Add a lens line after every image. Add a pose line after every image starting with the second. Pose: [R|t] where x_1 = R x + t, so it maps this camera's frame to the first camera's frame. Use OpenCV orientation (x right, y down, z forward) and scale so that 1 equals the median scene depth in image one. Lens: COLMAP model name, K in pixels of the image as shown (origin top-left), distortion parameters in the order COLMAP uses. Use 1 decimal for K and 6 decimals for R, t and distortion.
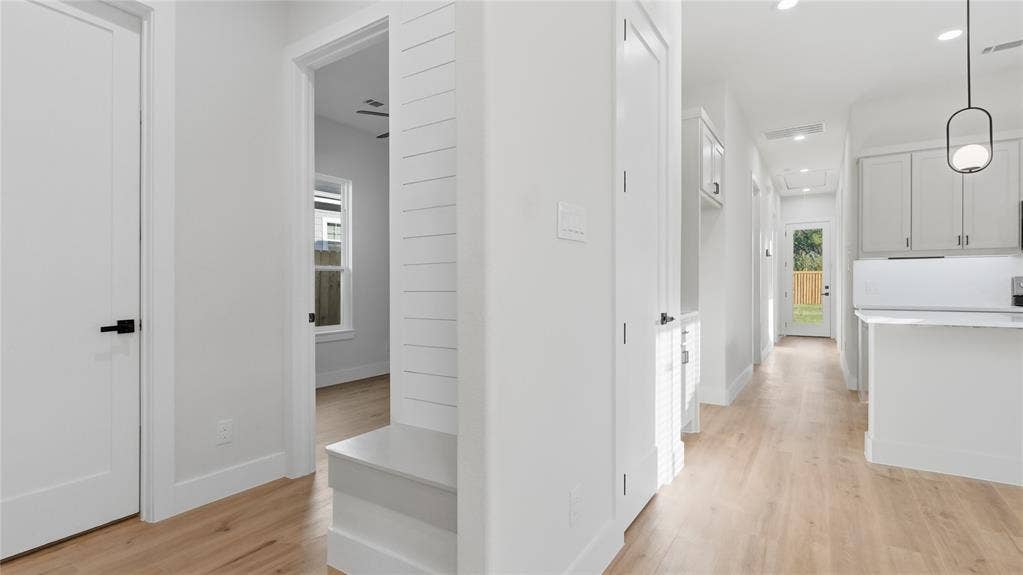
lens RADIAL K [[472.1, 0, 512.8], [0, 472.1, 284.1], [0, 0, 1]] dist [-0.000935, -0.000354]
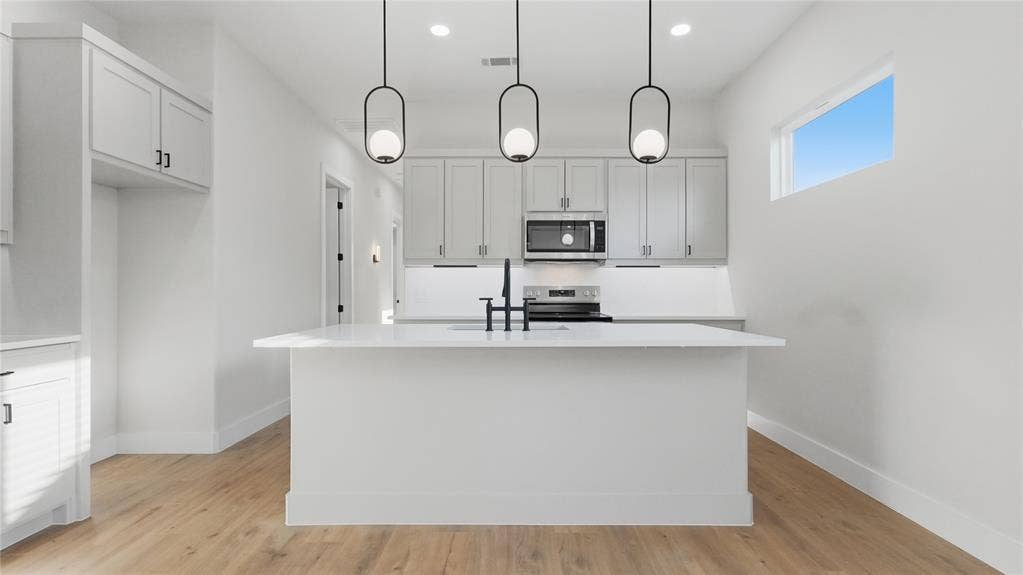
lens RADIAL K [[479.5, 0, 511.5], [0, 479.5, 287.5], [0, 0, 1]] dist [-0.000140, -0.000060]
pose [[0.839560, 0.006684, 0.543226, 0.530705], [-0.002607, 0.999962, -0.008275, -0.004214], [-0.543261, 0.005531, 0.839546, 0.117189]]
